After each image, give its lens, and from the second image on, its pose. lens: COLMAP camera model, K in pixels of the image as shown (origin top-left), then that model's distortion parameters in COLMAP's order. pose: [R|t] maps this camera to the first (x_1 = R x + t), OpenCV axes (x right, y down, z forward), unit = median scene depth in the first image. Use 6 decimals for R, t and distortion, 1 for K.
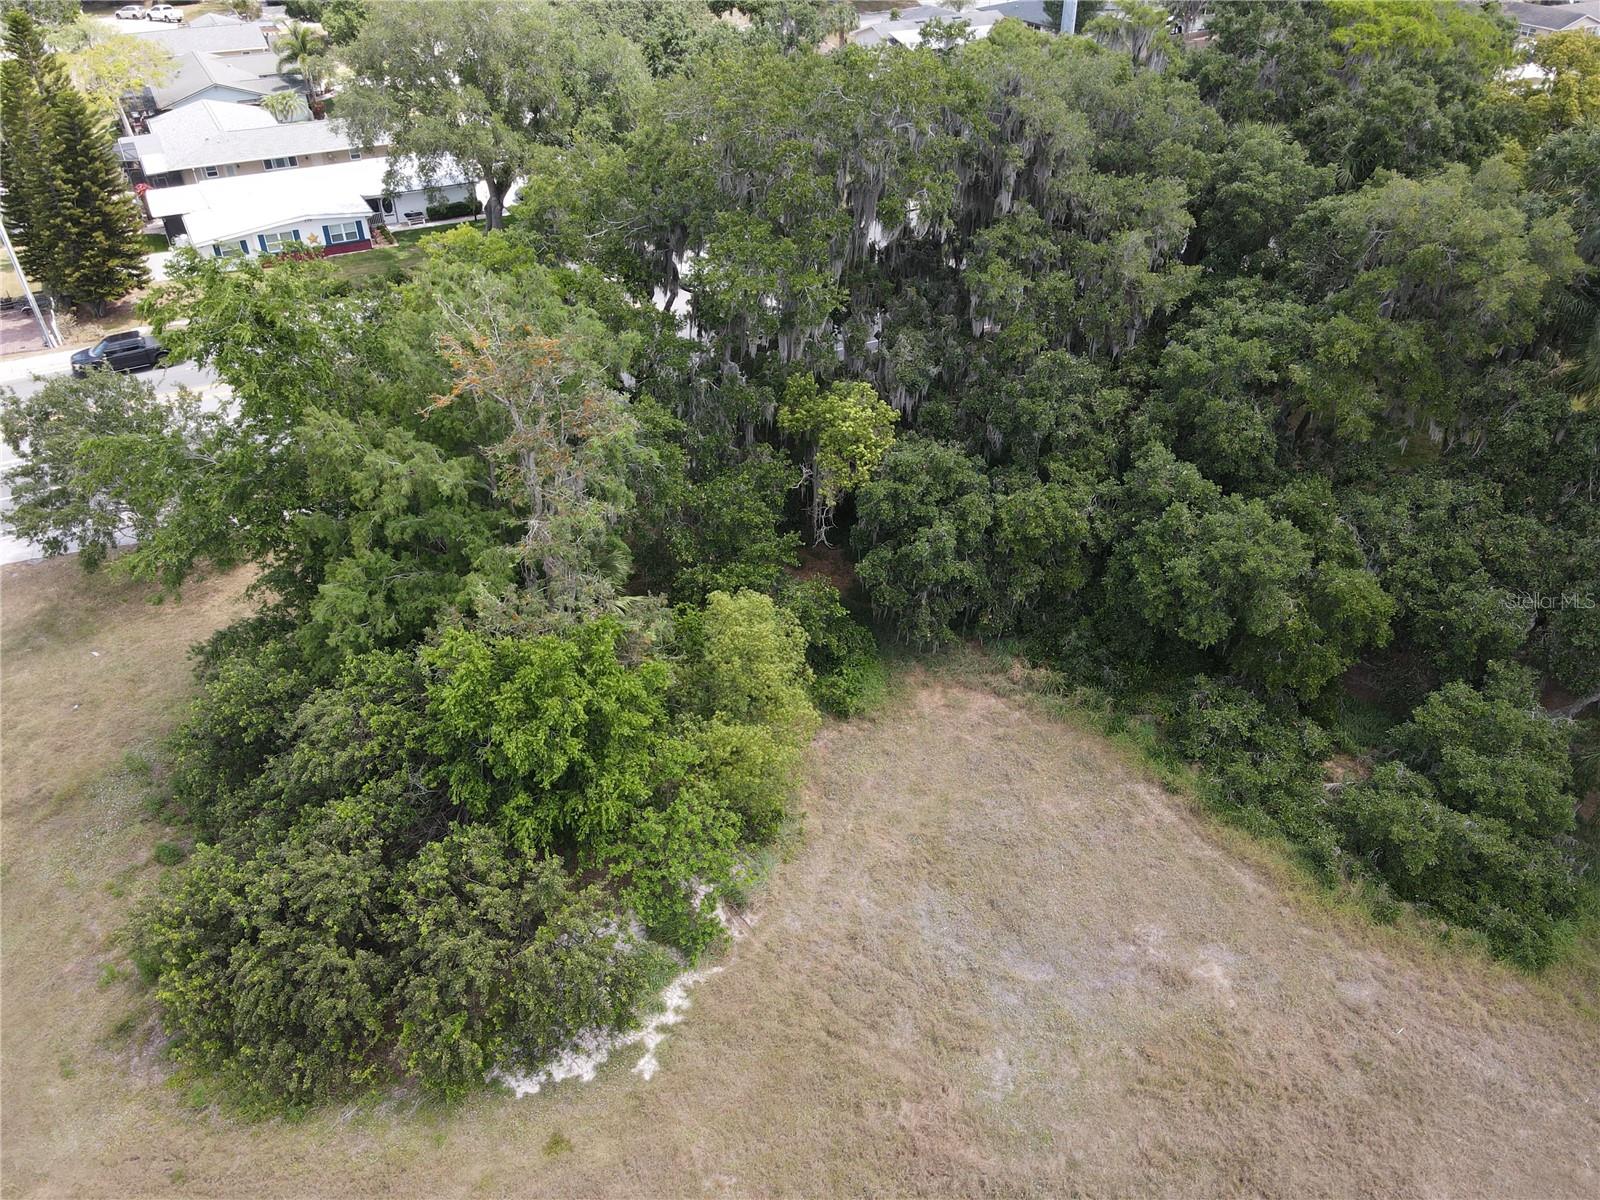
lens RADIAL K [[1177.7, 0, 807.6], [0, 1177.7, 584.0], [0, 0, 1]] dist [0.001513, 0.022068]
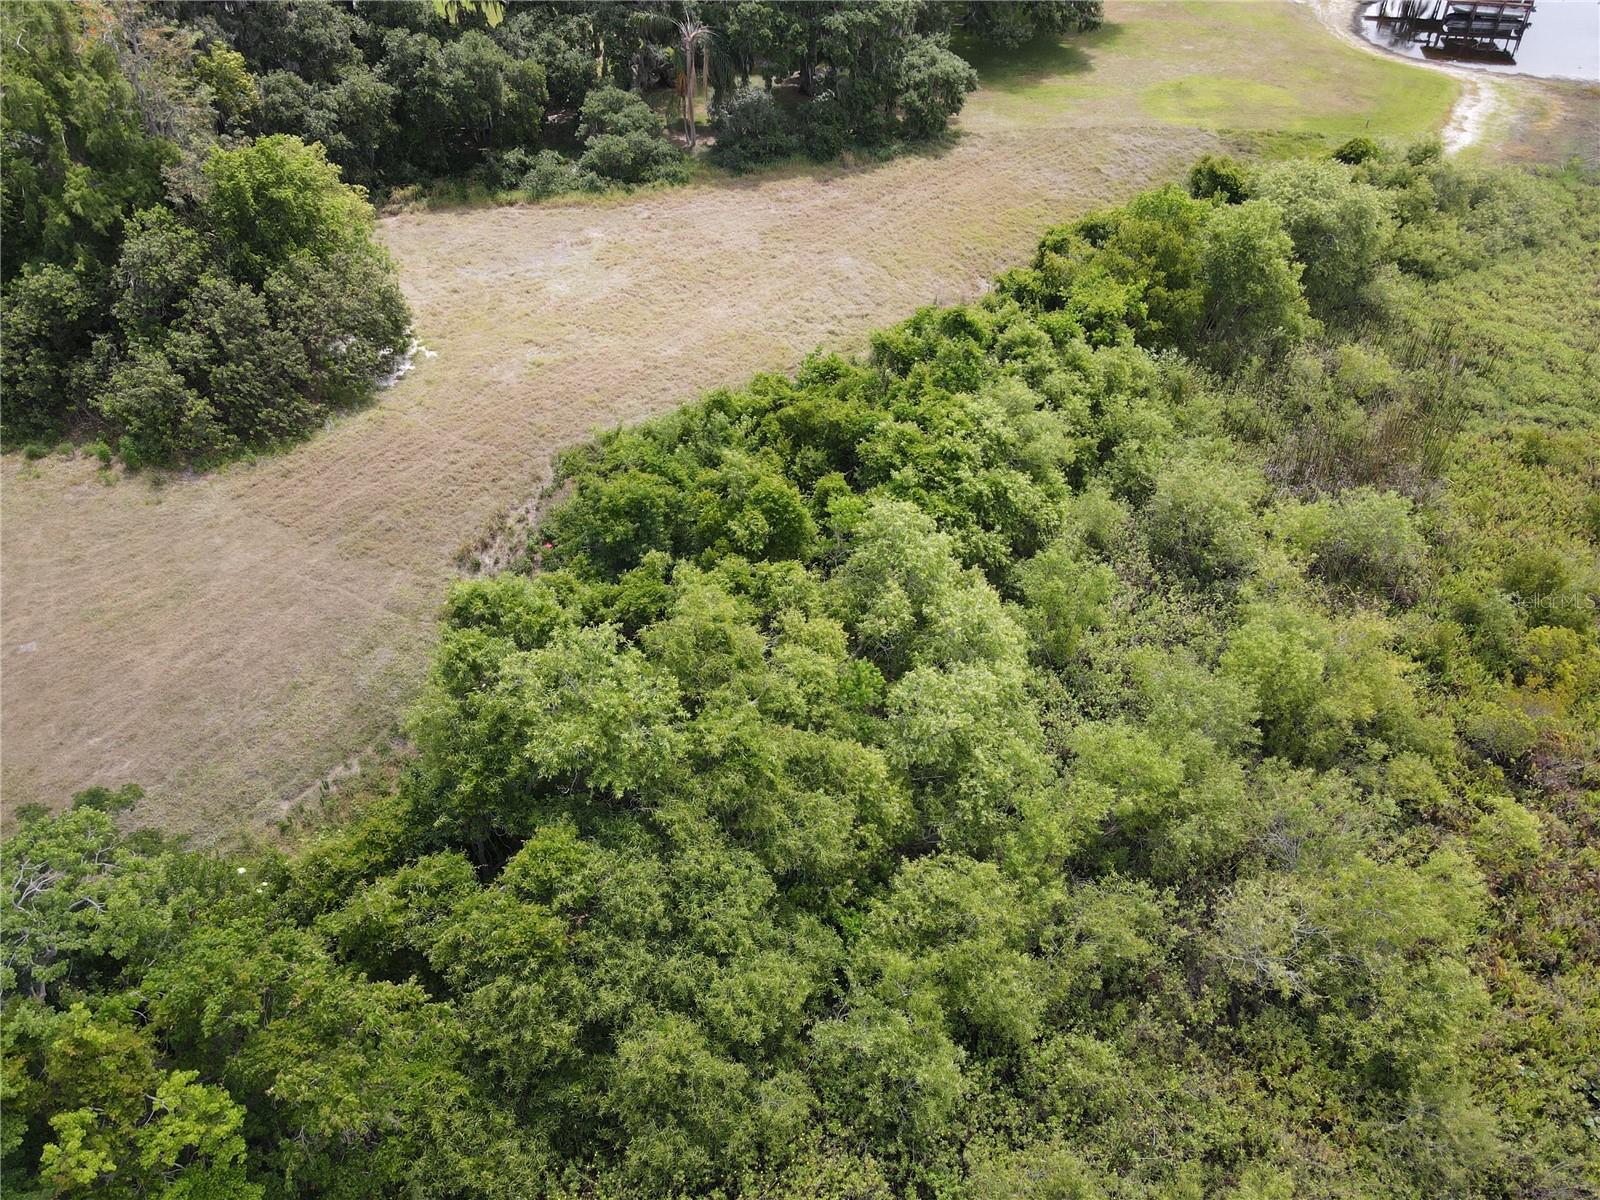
lens RADIAL K [[1177.7, 0, 799.8], [0, 1177.7, 597.9], [0, 0, 1]] dist [0.001513, 0.022068]
pose [[0.541673, -0.535197, 0.648194, -1.002555], [0.483389, 0.829186, 0.280687, 0.393732], [-0.687696, 0.161289, 0.707856, -0.538941]]
